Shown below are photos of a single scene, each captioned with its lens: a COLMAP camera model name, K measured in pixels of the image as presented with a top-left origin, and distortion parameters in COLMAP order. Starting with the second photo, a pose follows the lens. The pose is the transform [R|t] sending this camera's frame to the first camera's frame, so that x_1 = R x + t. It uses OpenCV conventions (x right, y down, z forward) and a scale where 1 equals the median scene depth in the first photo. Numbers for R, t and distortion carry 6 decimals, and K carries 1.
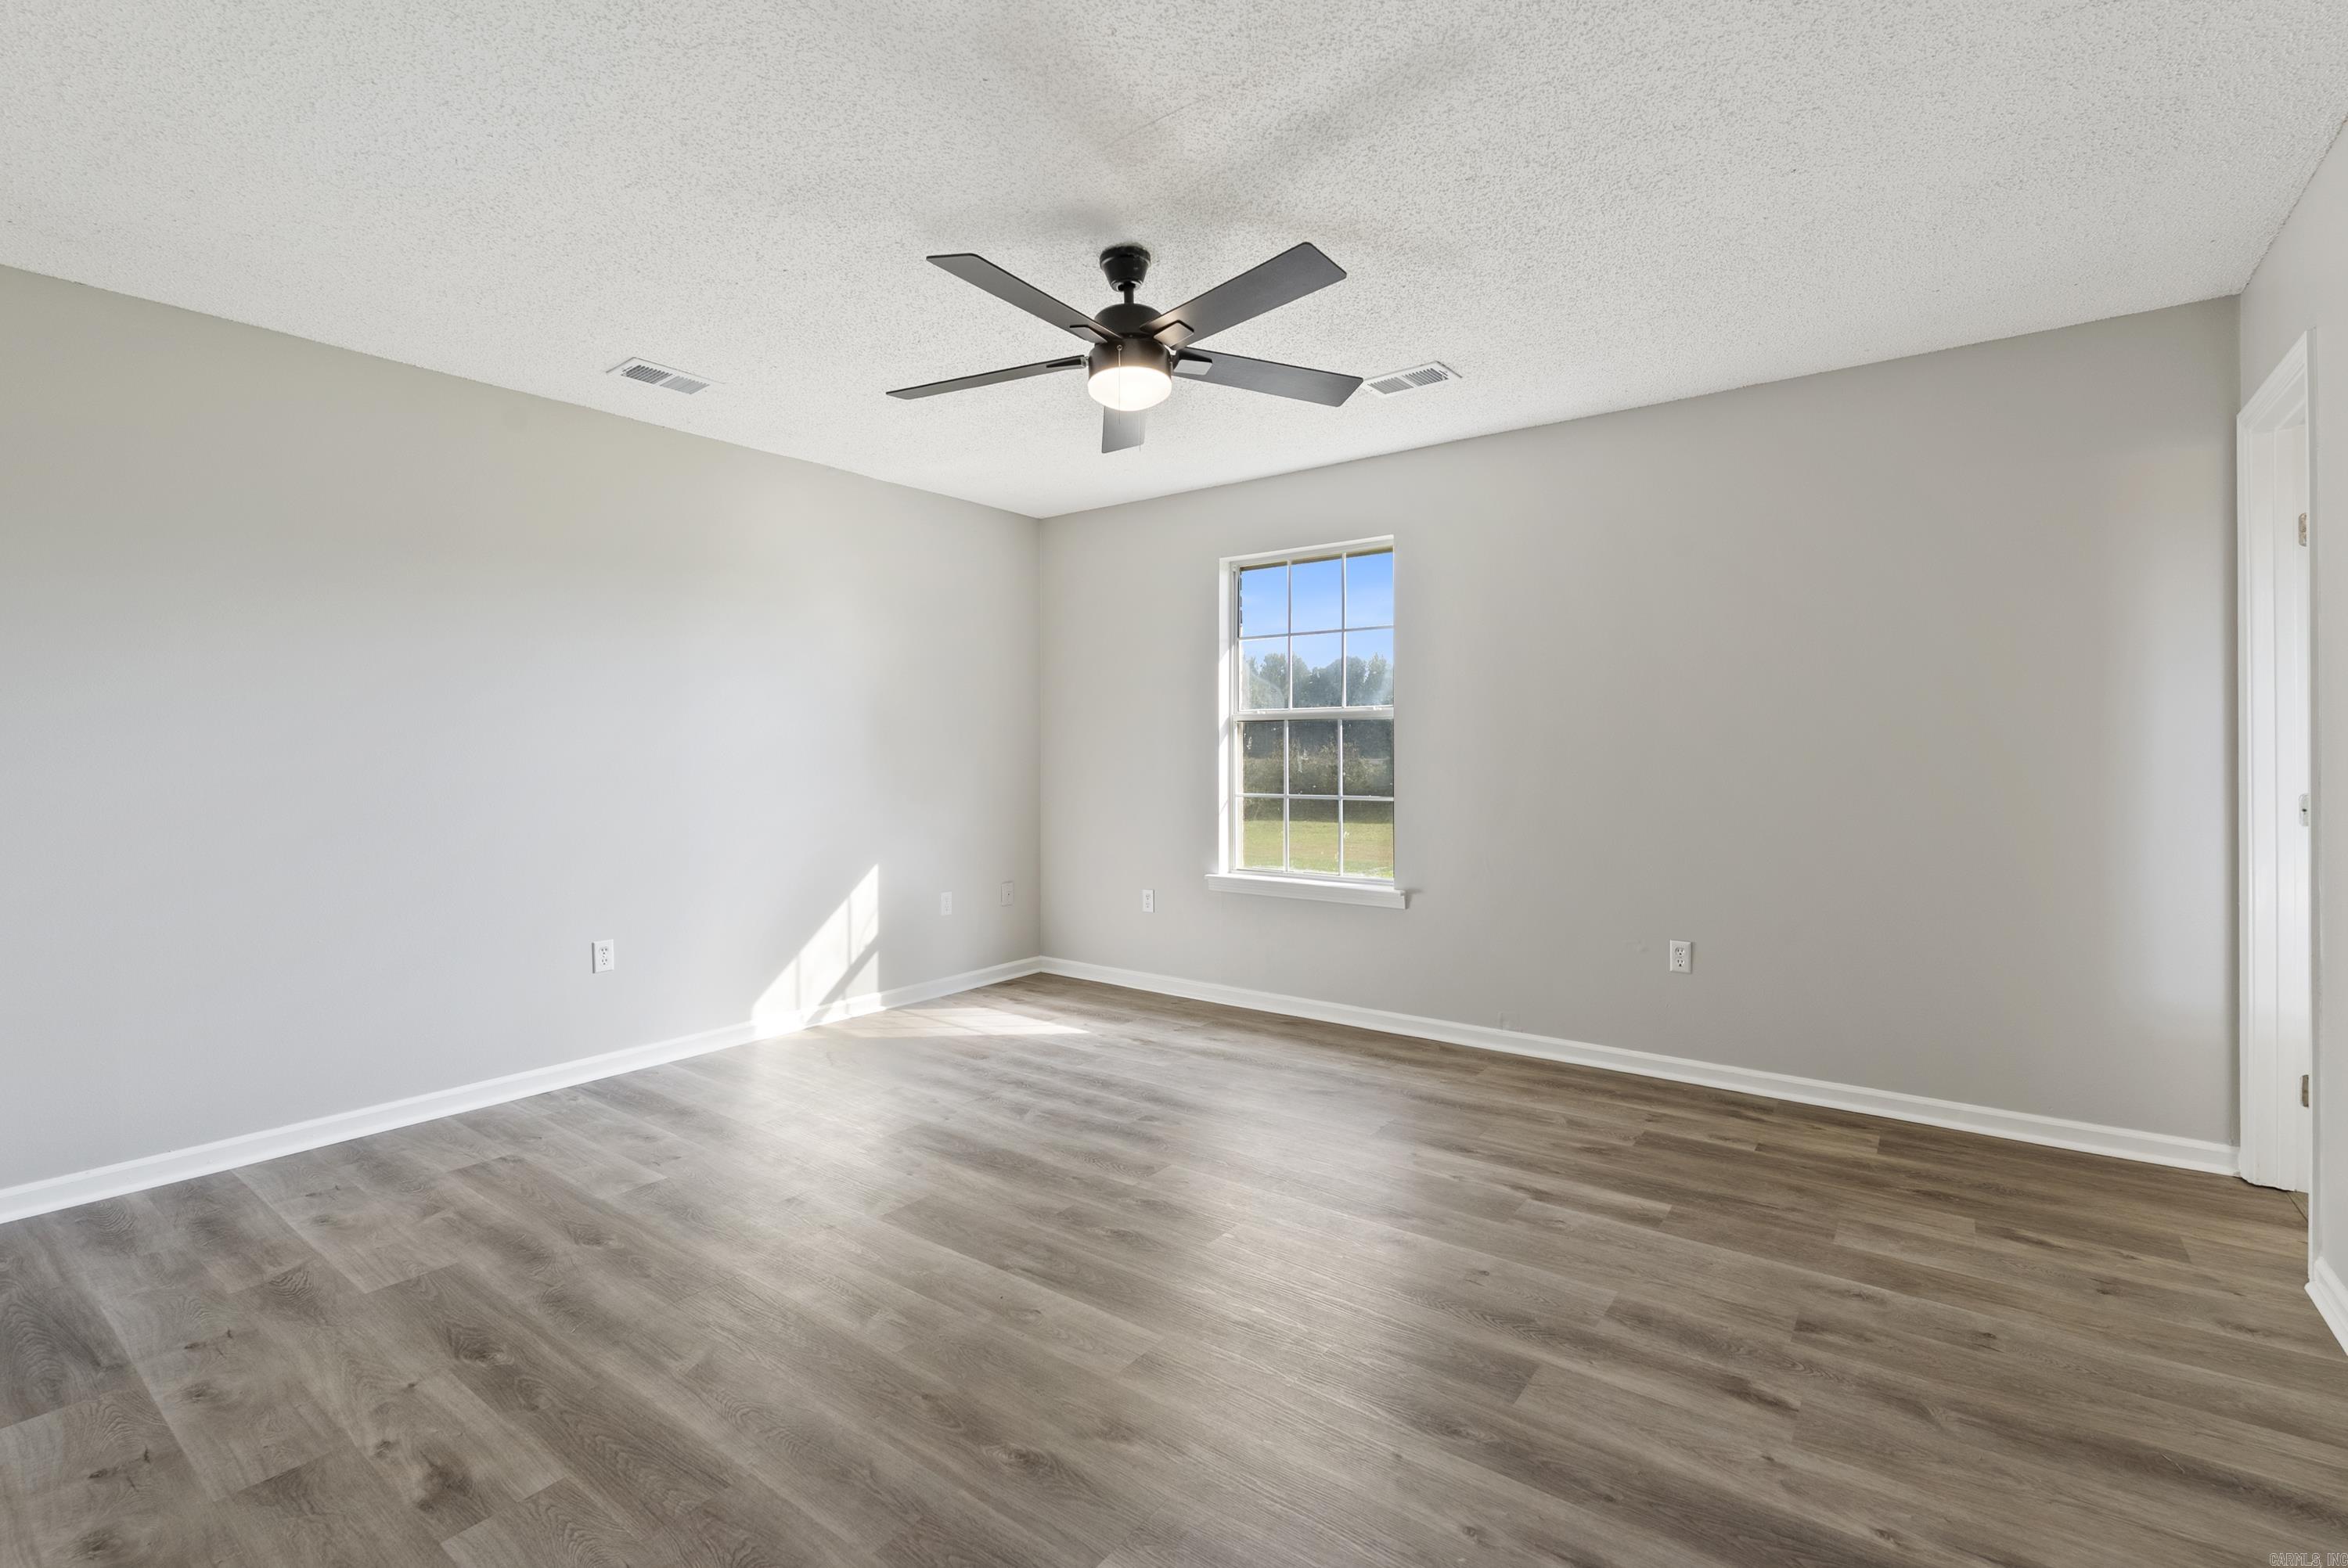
lens RADIAL K [[1041.5, 0, 1171.7], [0, 1041.5, 754.0], [0, 0, 1]] dist [-0.005987, 0.000139]
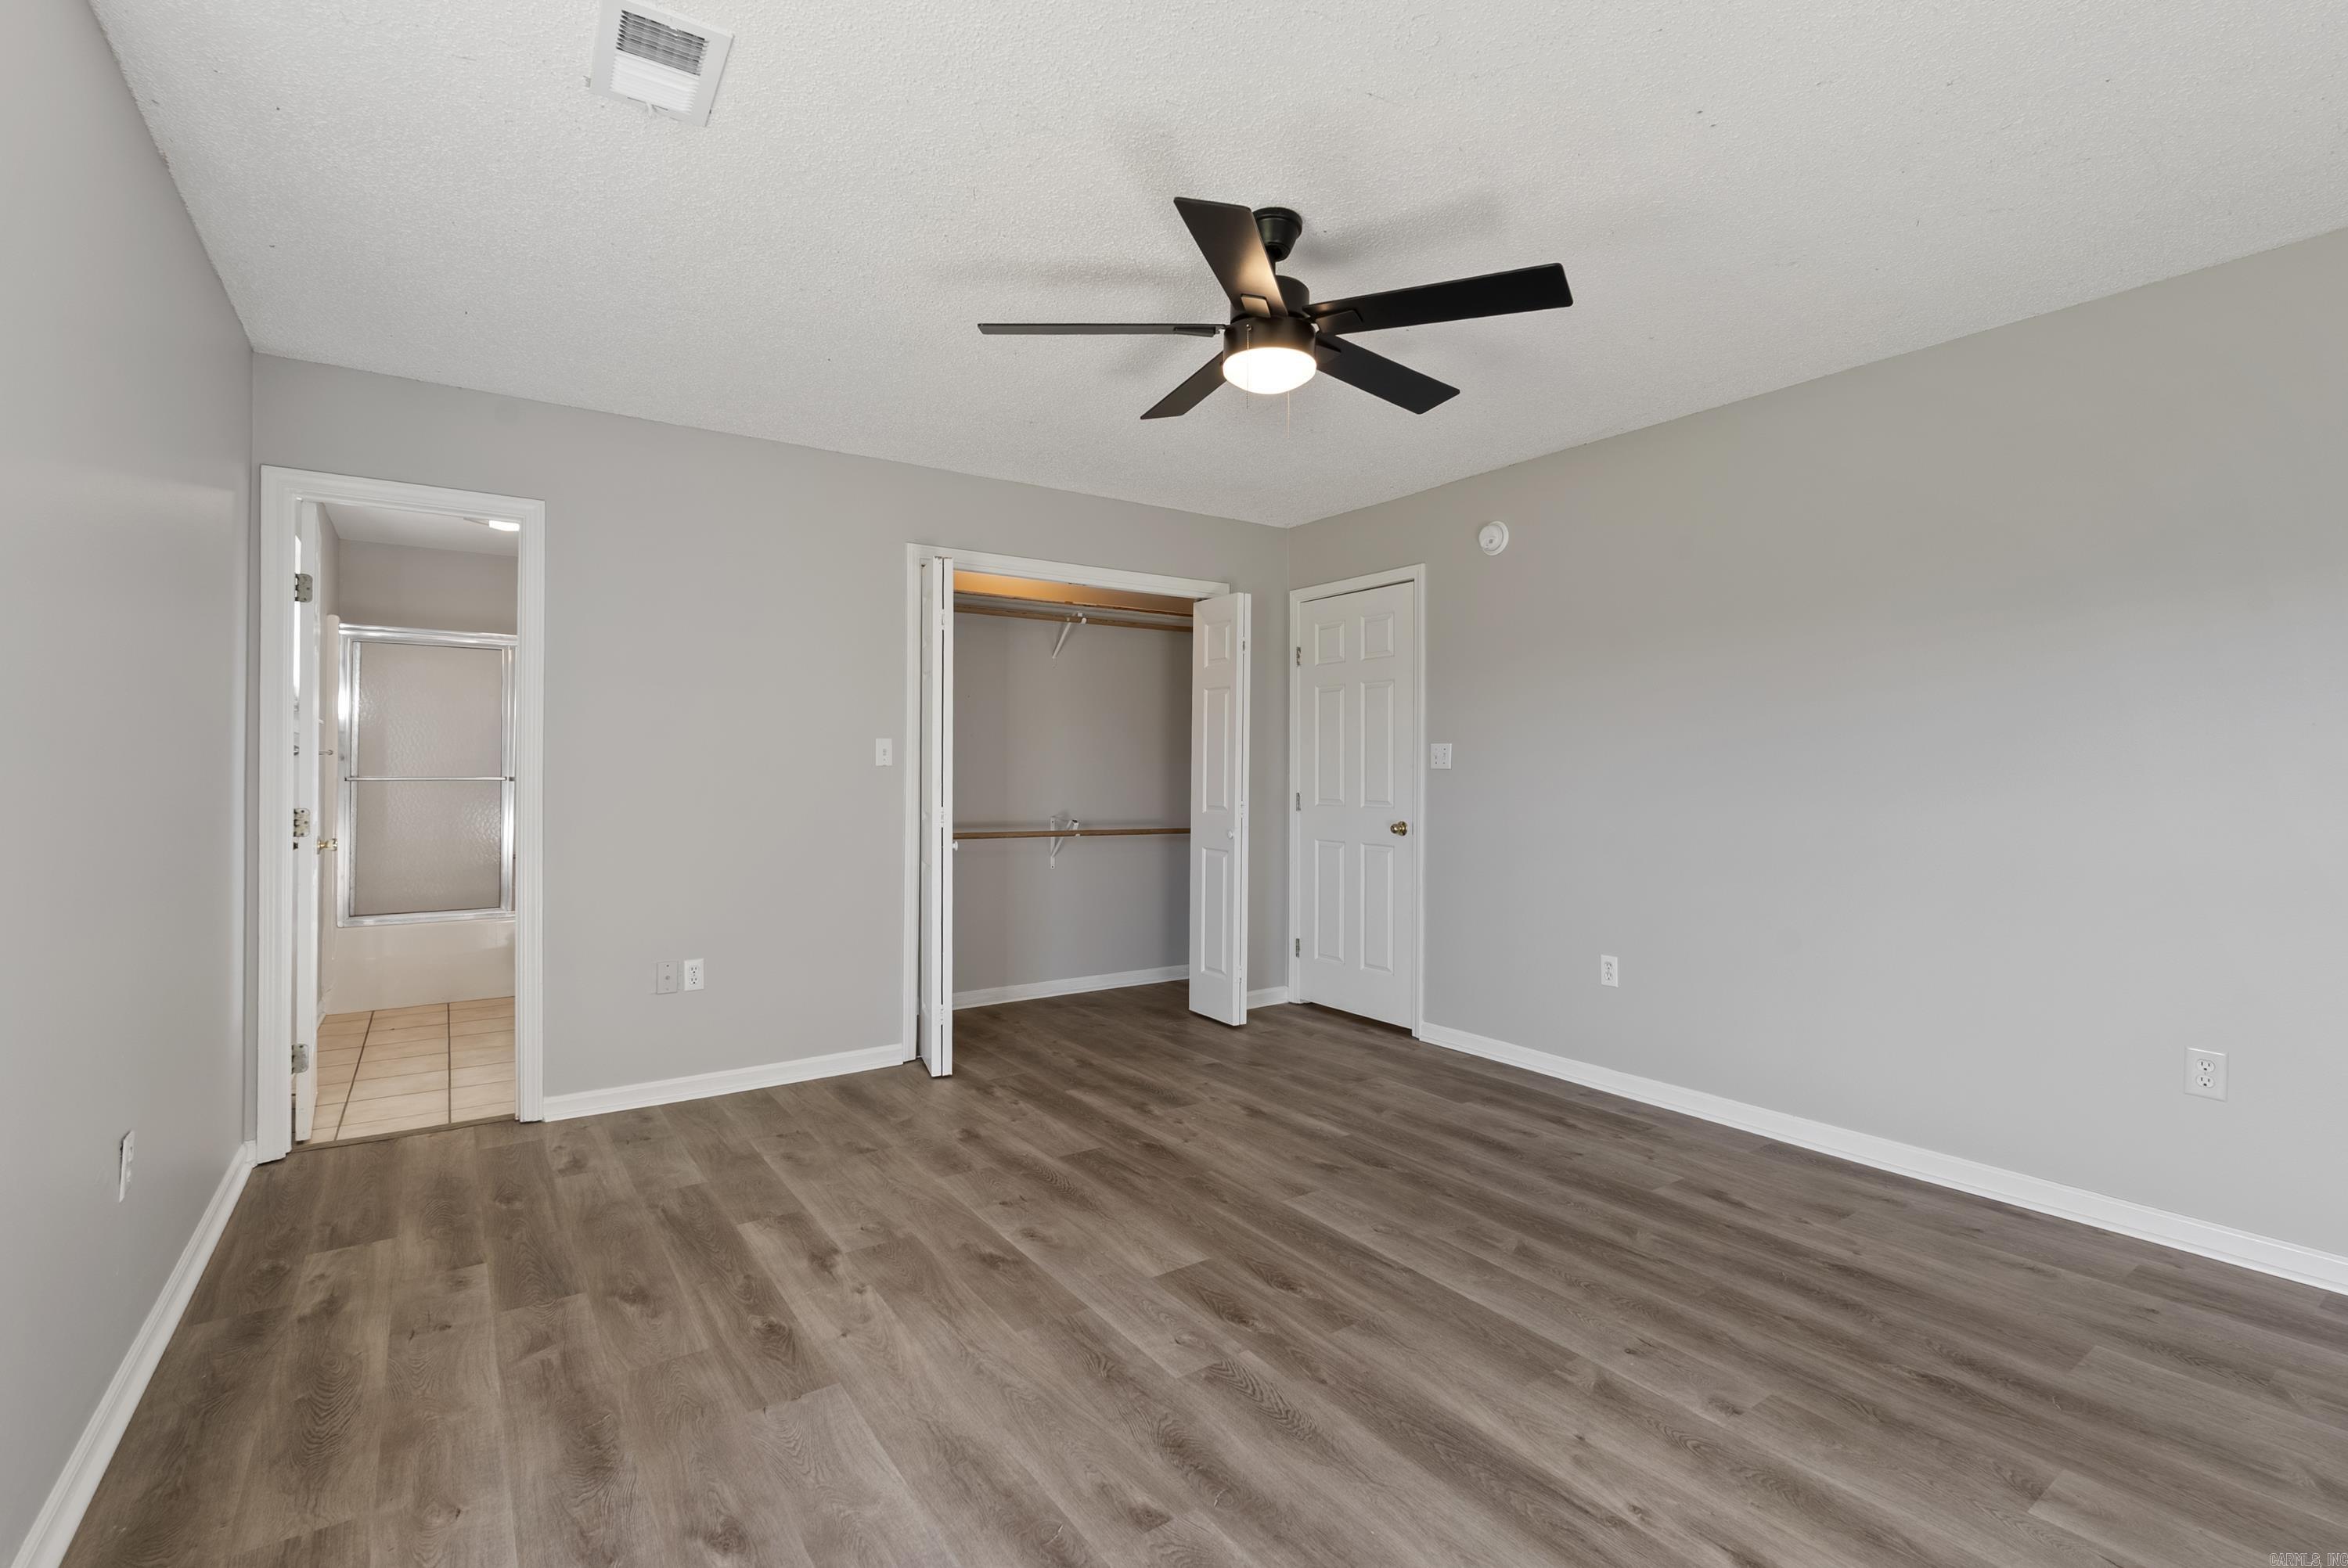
lens RADIAL K [[1041.5, 0, 1171.7], [0, 1041.5, 754.0], [0, 0, 1]] dist [-0.005987, 0.000139]
pose [[-0.948693, 0.007875, 0.316100, -0.259441], [0.001812, 0.999809, -0.019469, -0.000516], [-0.316193, -0.017898, -0.948526, 1.994960]]
